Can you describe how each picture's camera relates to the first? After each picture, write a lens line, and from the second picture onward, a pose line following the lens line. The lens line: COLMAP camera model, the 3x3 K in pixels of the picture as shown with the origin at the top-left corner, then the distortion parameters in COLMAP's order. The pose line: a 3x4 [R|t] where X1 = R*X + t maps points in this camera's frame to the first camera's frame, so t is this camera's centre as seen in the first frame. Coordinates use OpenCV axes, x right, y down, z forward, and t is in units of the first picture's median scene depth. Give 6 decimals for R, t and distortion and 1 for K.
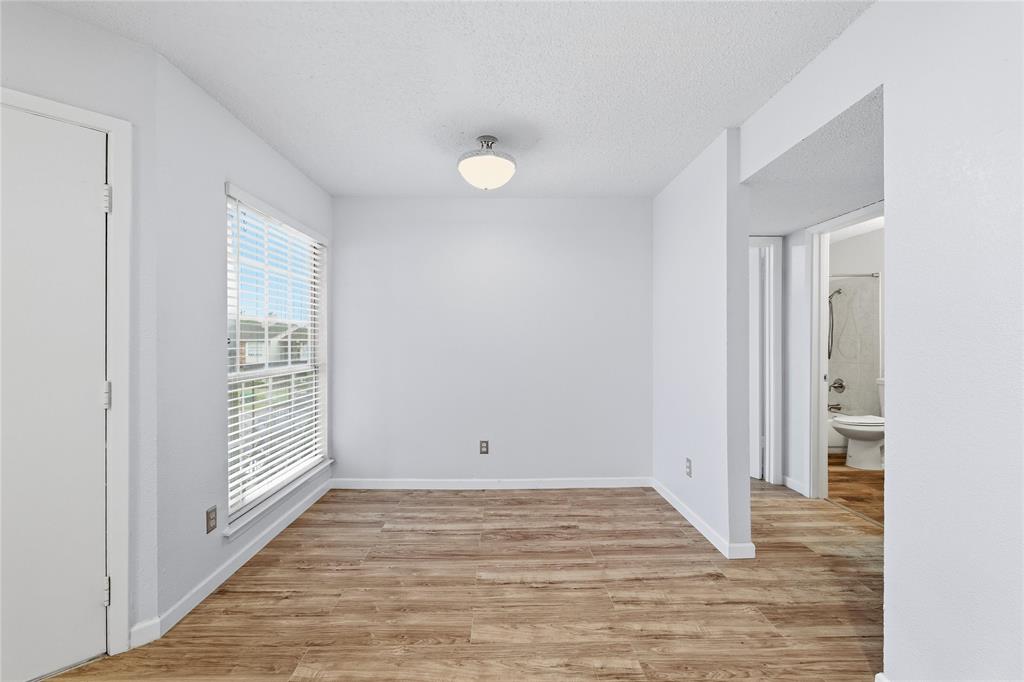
lens RADIAL K [[403.5, 0, 505.6], [0, 403.5, 345.9], [0, 0, 1]] dist [0.001200, -0.000438]
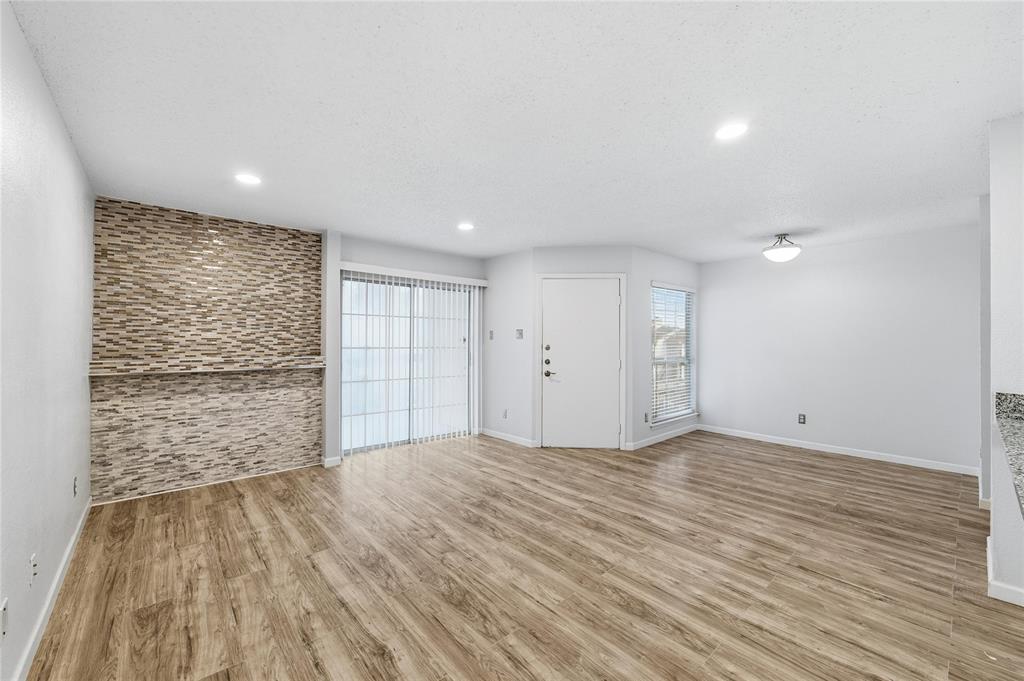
lens RADIAL K [[403.5, 0, 511.5], [0, 403.5, 340.3], [0, 0, 1]] dist [0.001200, -0.000438]
pose [[0.645133, -0.000882, -0.764070, 0.628696], [-0.006160, 0.999961, -0.006356, -0.030143], [0.764045, 0.008807, 0.645103, -1.225203]]
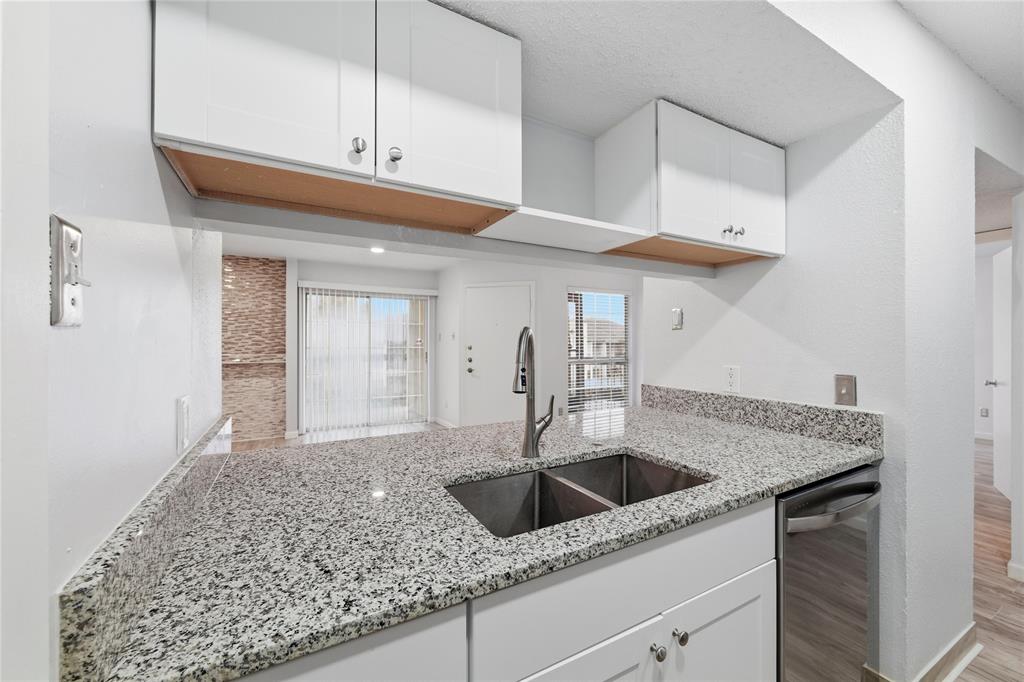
lens RADIAL K [[403.5, 0, 509.8], [0, 403.5, 345.2], [0, 0, 1]] dist [0.001200, -0.000438]
pose [[0.463148, -0.000680, -0.886281, 1.501961], [-0.004086, 0.999987, -0.002902, -0.013856], [0.886272, 0.004965, 0.463139, -0.556826]]
